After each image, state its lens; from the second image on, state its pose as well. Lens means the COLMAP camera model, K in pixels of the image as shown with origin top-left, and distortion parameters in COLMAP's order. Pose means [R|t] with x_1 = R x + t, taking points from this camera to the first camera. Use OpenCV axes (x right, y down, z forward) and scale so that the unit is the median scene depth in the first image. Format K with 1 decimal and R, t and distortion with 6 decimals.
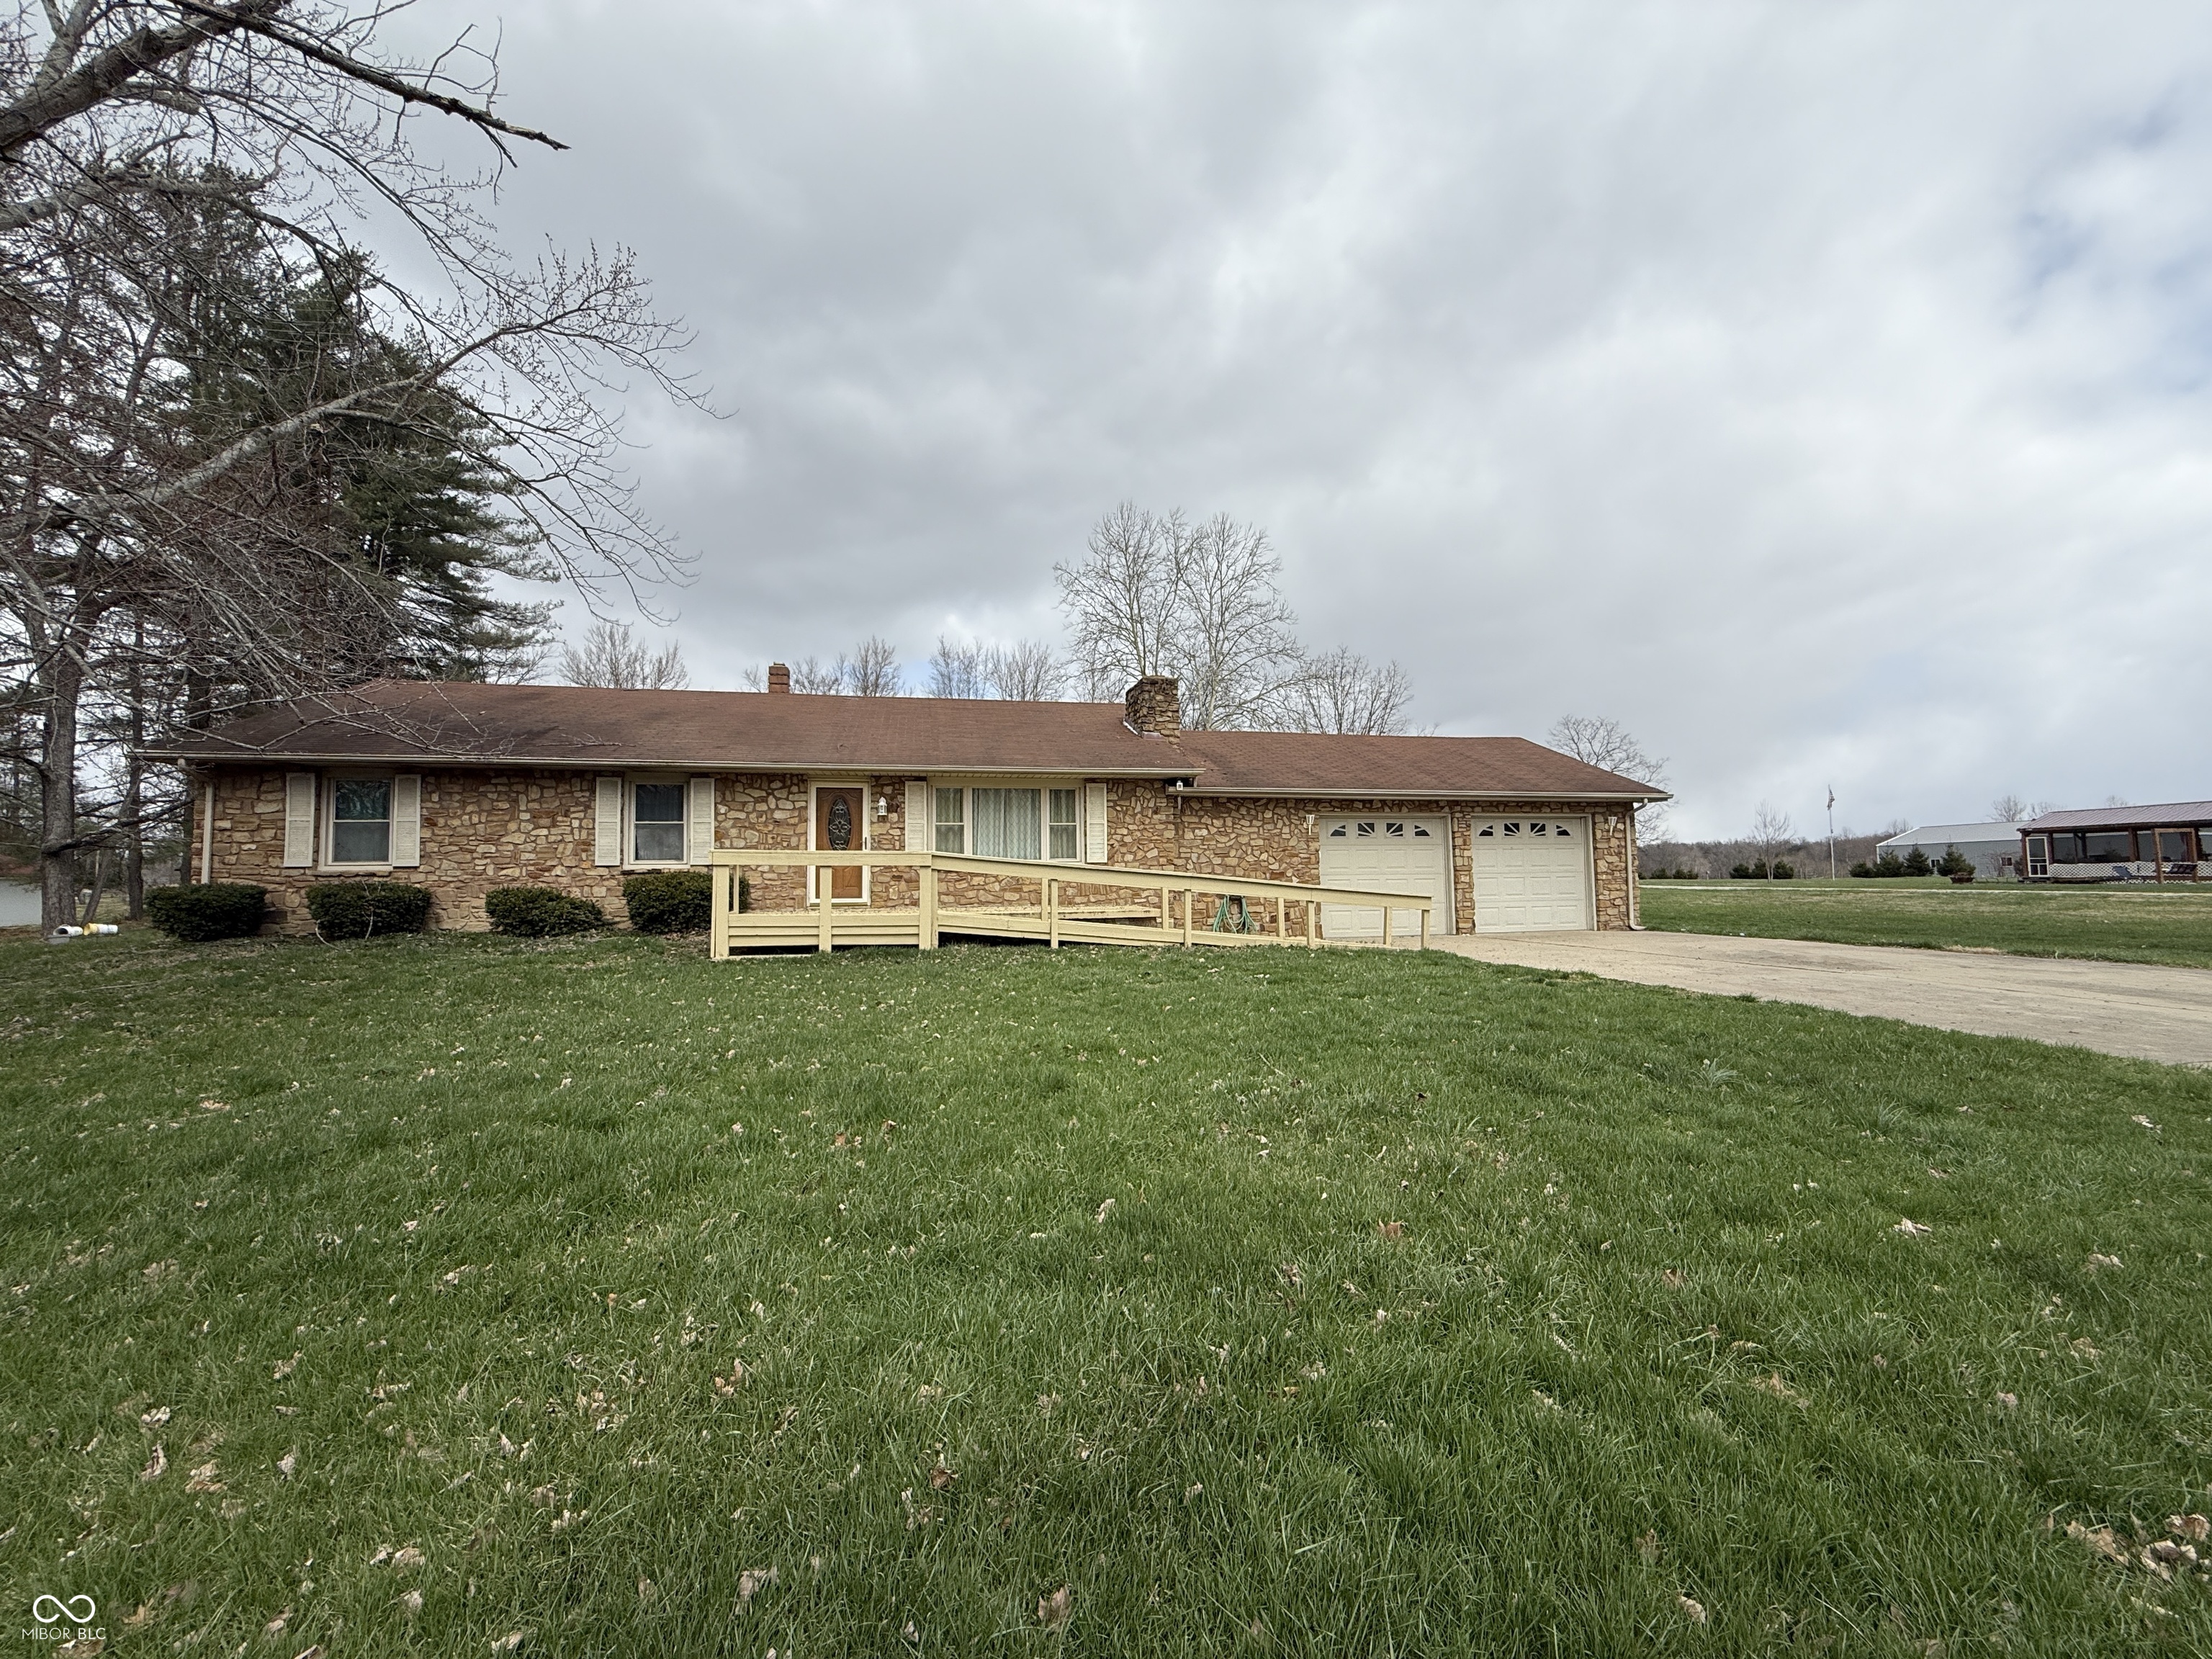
lens RADIAL K [[880.6, 0, 1106.6], [0, 880.6, 847.6], [0, 0, 1]] dist [0.000329, -0.000800]
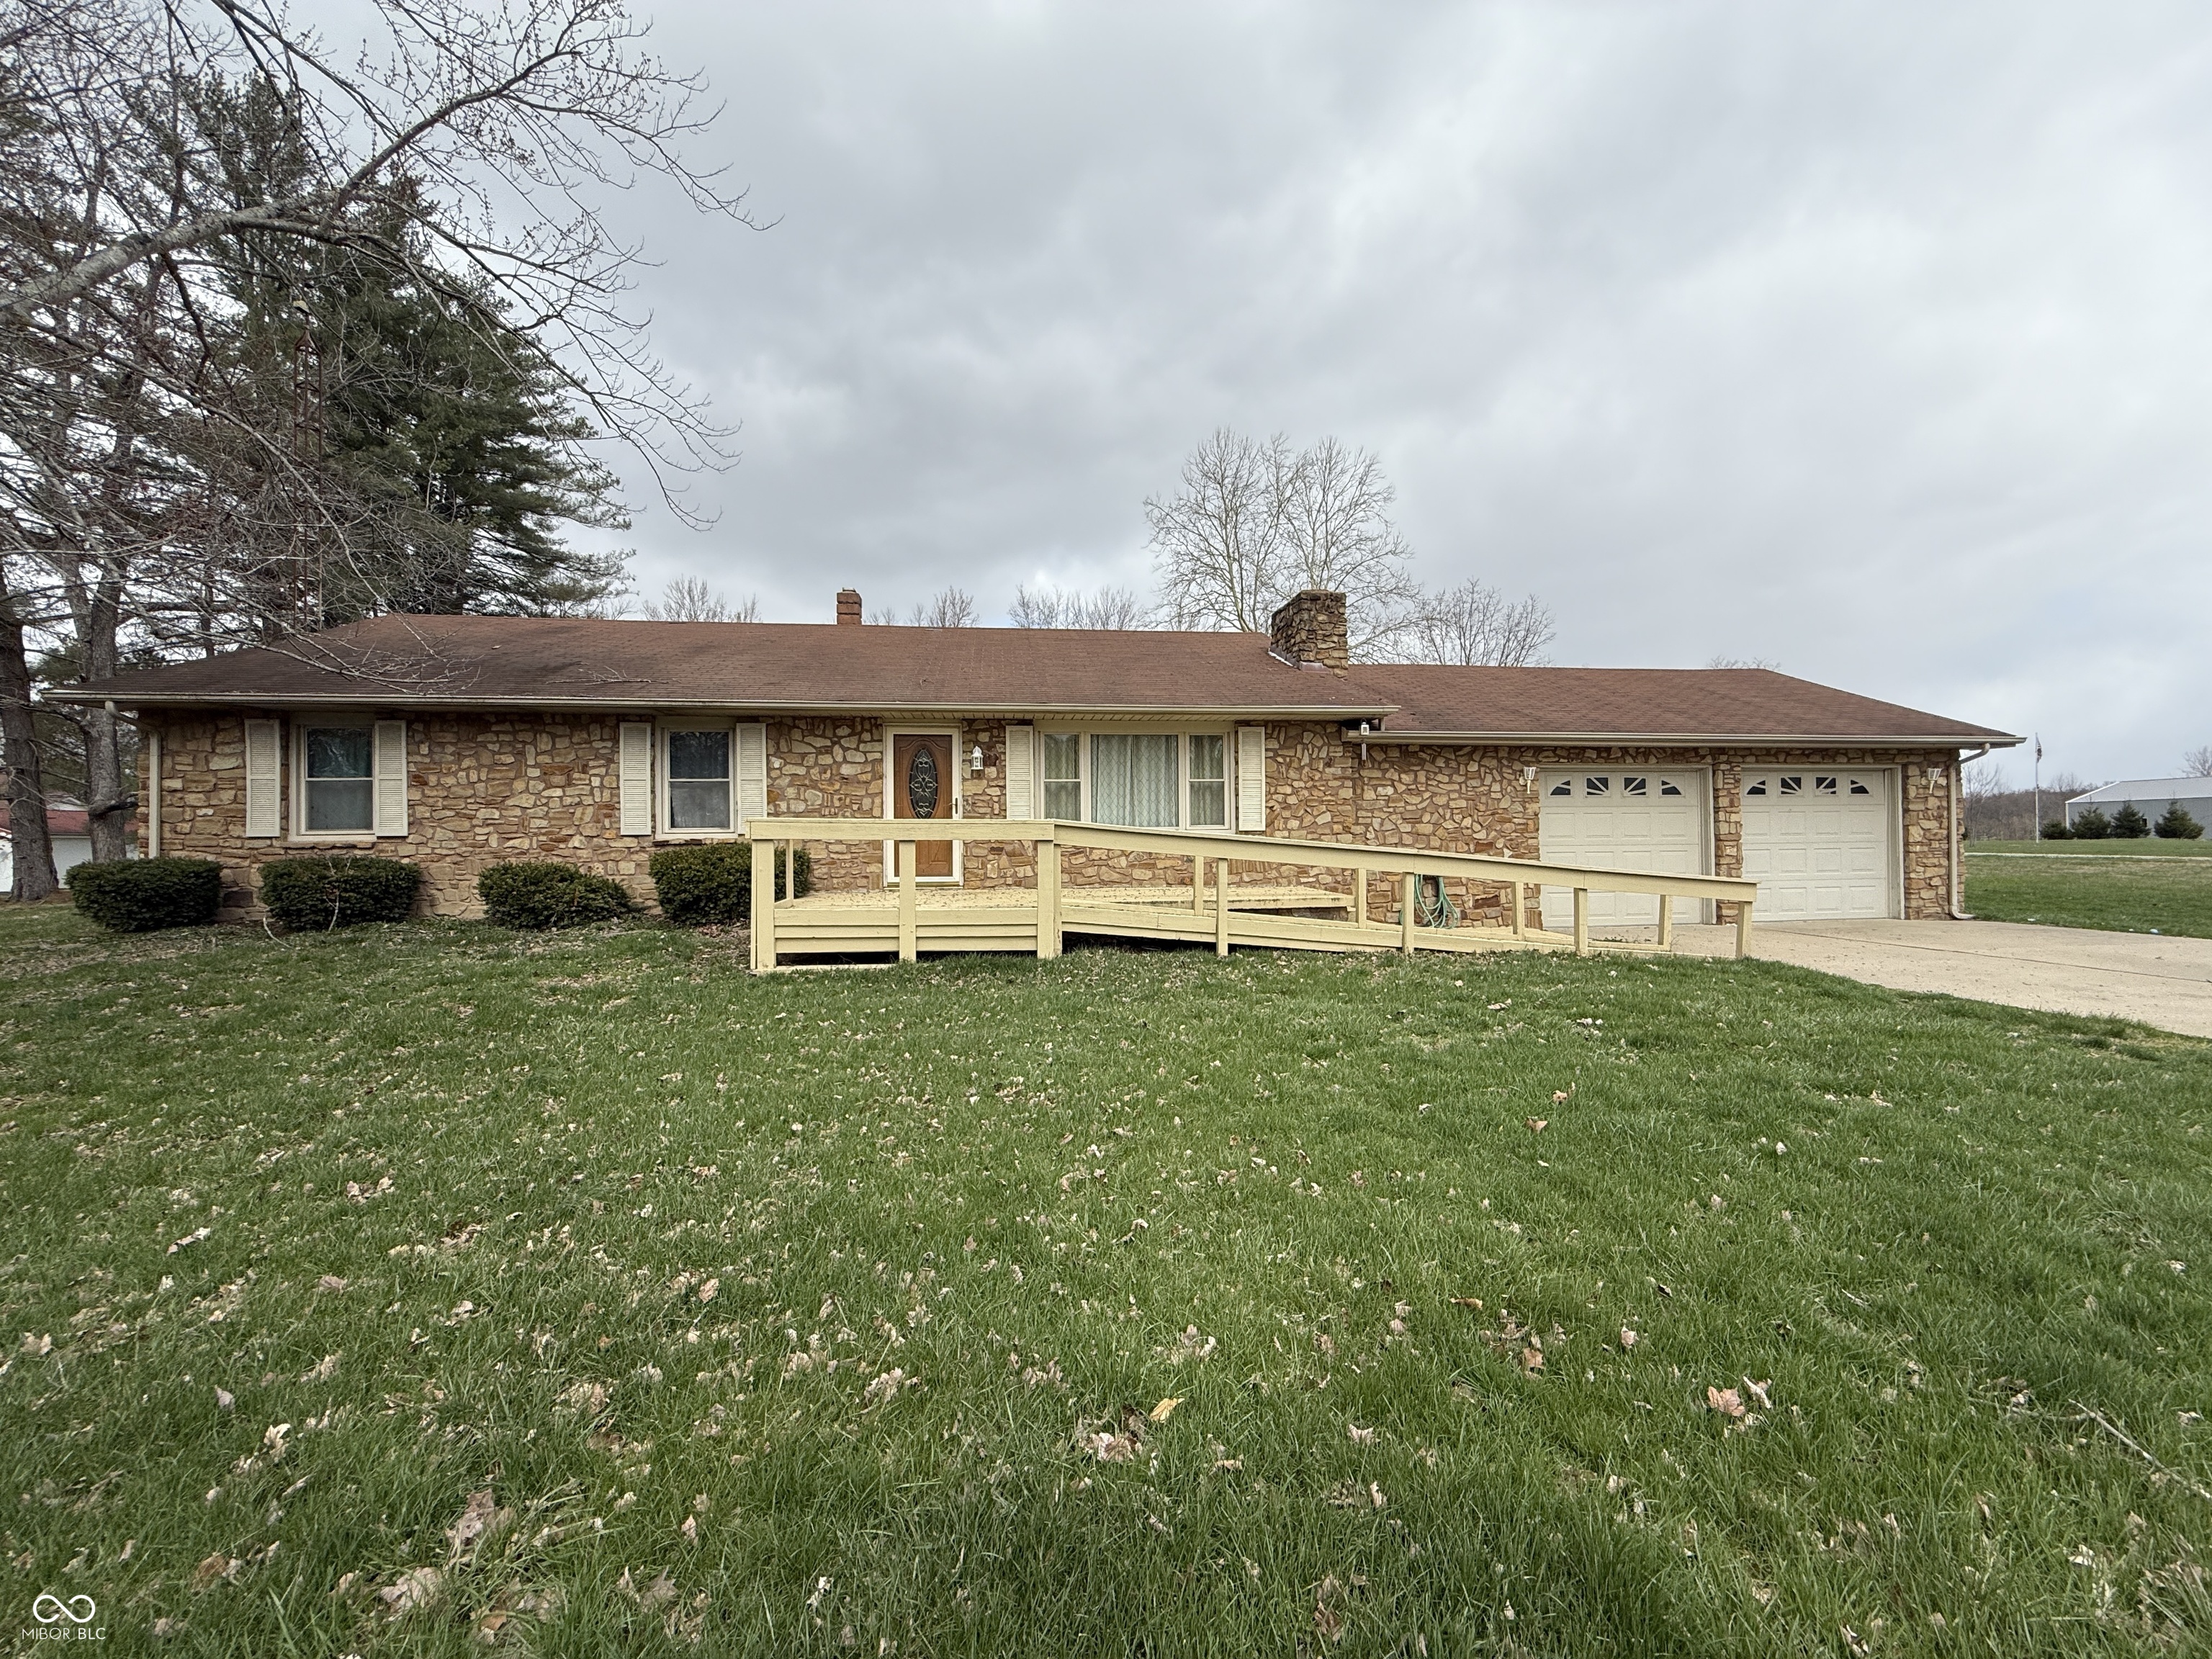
lens RADIAL K [[880.6, 0, 1114.2], [0, 880.6, 844.3], [0, 0, 1]] dist [0.000329, -0.000800]
pose [[0.997118, 0.002321, -0.075833, -0.068885], [0.001069, 0.999003, 0.044640, -0.005184], [0.075861, -0.044592, 0.996121, 0.213440]]
